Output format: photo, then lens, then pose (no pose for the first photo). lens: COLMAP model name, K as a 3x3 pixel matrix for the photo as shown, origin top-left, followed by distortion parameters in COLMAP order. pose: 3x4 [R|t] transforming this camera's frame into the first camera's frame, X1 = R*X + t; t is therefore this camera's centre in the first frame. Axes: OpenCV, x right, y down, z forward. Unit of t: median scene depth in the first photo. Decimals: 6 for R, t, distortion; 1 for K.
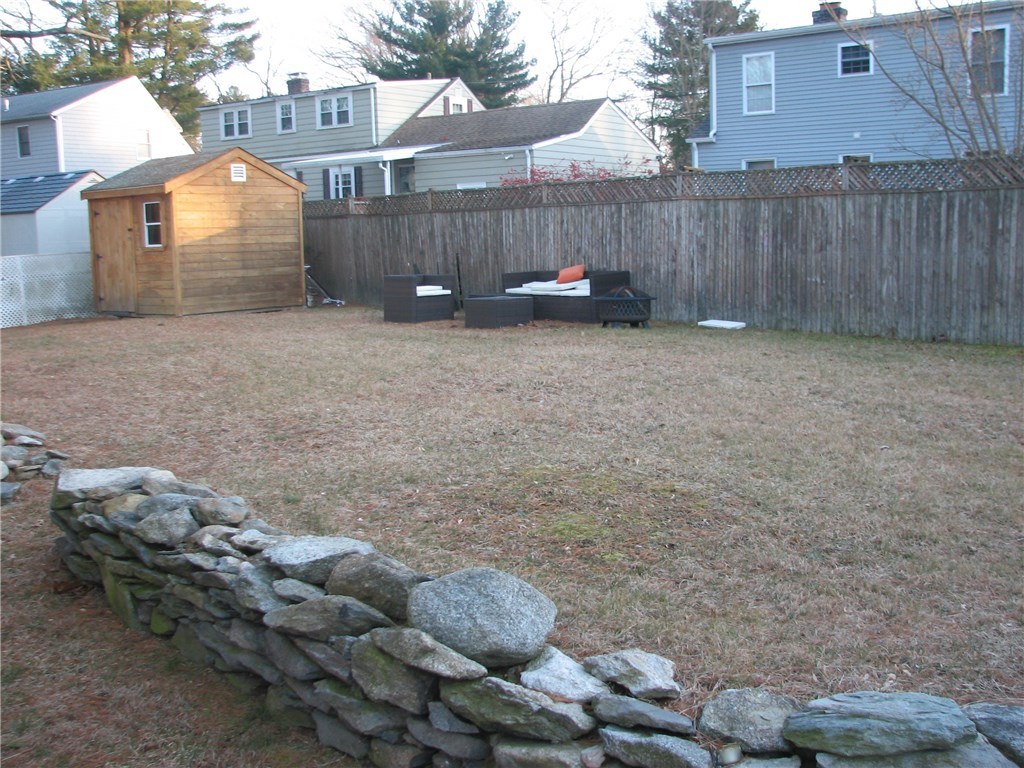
lens RADIAL K [[1118.7, 0, 512.0], [0, 1118.7, 384.0], [0, 0, 1]] dist [-0.194821, 0.237038]
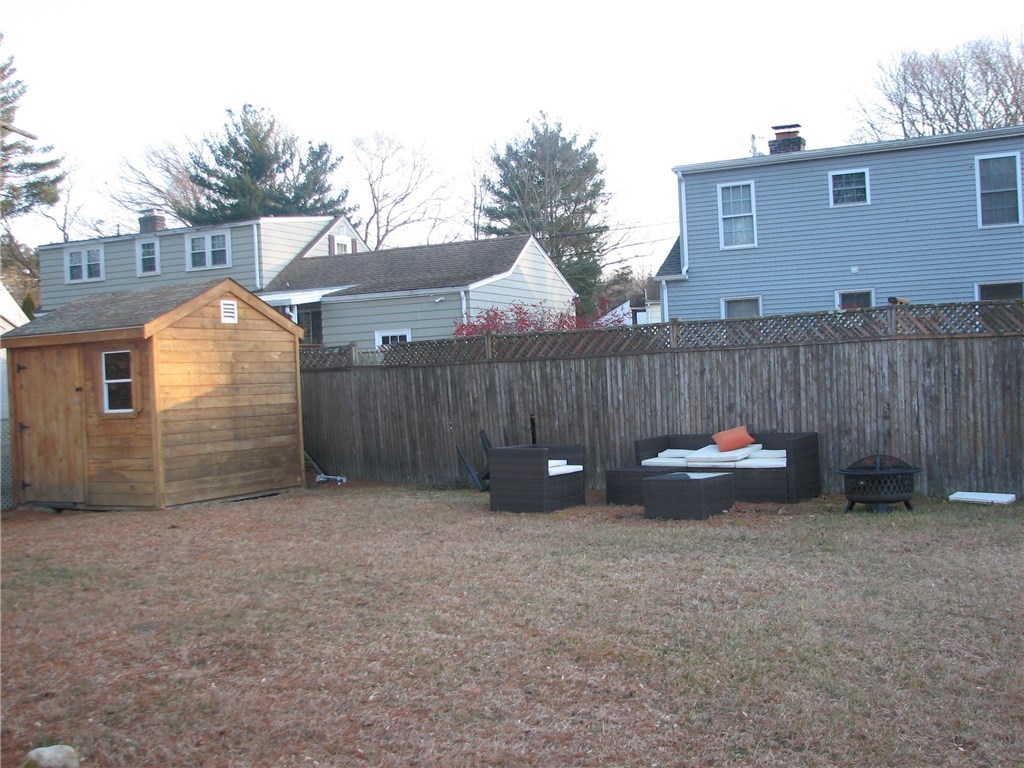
lens RADIAL K [[1118.7, 0, 512.0], [0, 1118.7, 384.0], [0, 0, 1]] dist [-0.194821, 0.237038]
pose [[0.979362, -0.020223, 0.201100, -0.203825], [0.046846, 0.990599, -0.128526, -0.036310], [-0.196610, 0.135294, 0.971102, 0.229091]]
